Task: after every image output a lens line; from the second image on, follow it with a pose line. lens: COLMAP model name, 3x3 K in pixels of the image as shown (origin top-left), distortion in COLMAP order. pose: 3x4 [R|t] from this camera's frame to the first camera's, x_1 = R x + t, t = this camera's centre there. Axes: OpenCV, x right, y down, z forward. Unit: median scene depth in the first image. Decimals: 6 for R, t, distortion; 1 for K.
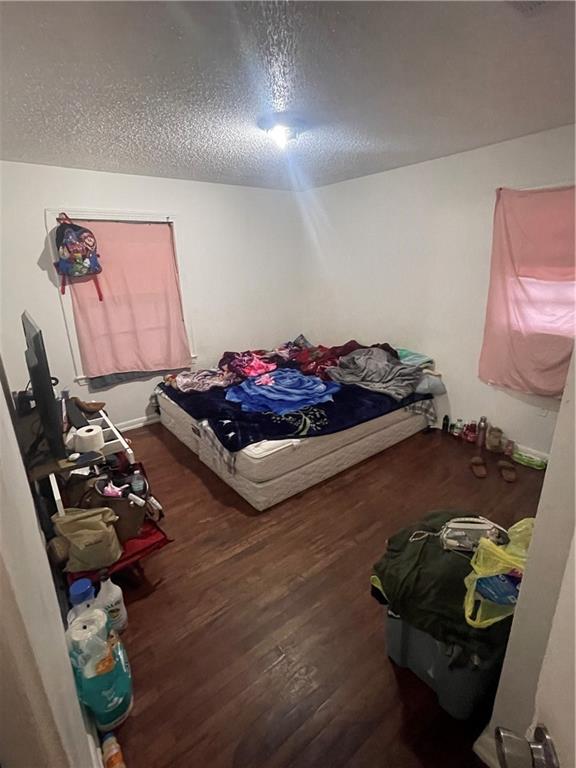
lens RADIAL K [[367.8, 0, 287.2], [0, 367.8, 384.7], [0, 0, 1]] dist [0.003196, 0.000757]
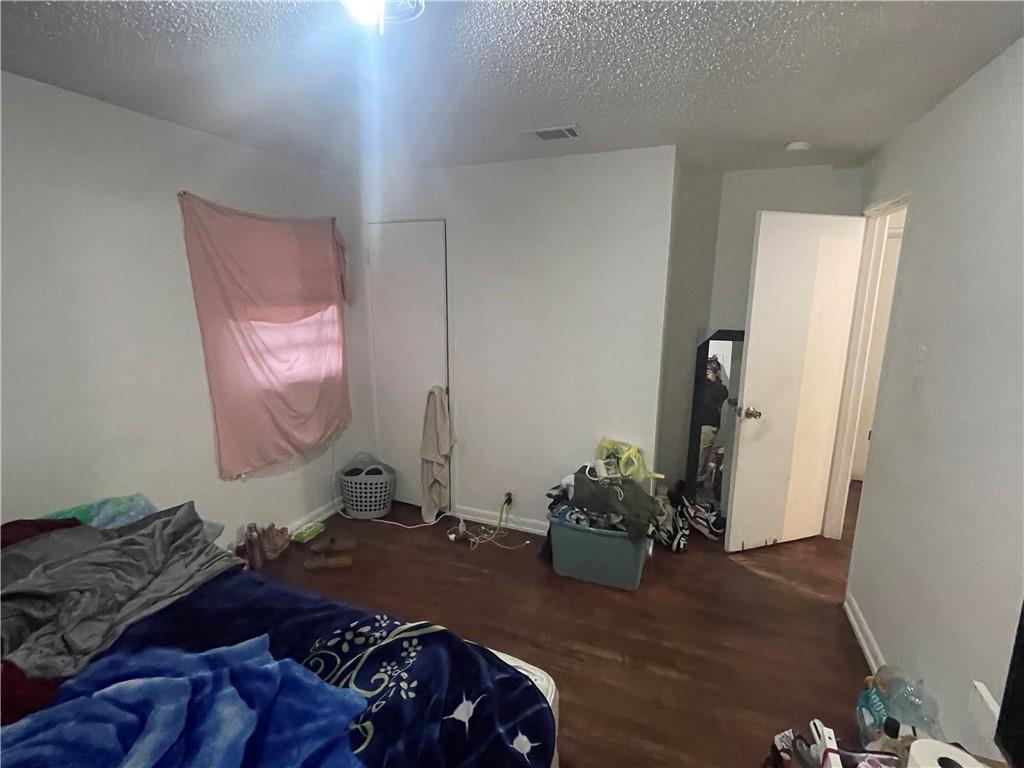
lens RADIAL K [[490.4, 0, 509.3], [0, 490.4, 382.5], [0, 0, 1]] dist [0.003196, 0.000757]
pose [[-0.505405, -0.144757, 0.850653, -0.499093], [0.270924, 0.909354, 0.315713, -0.350427], [-0.819247, 0.390025, -0.420374, 1.034880]]
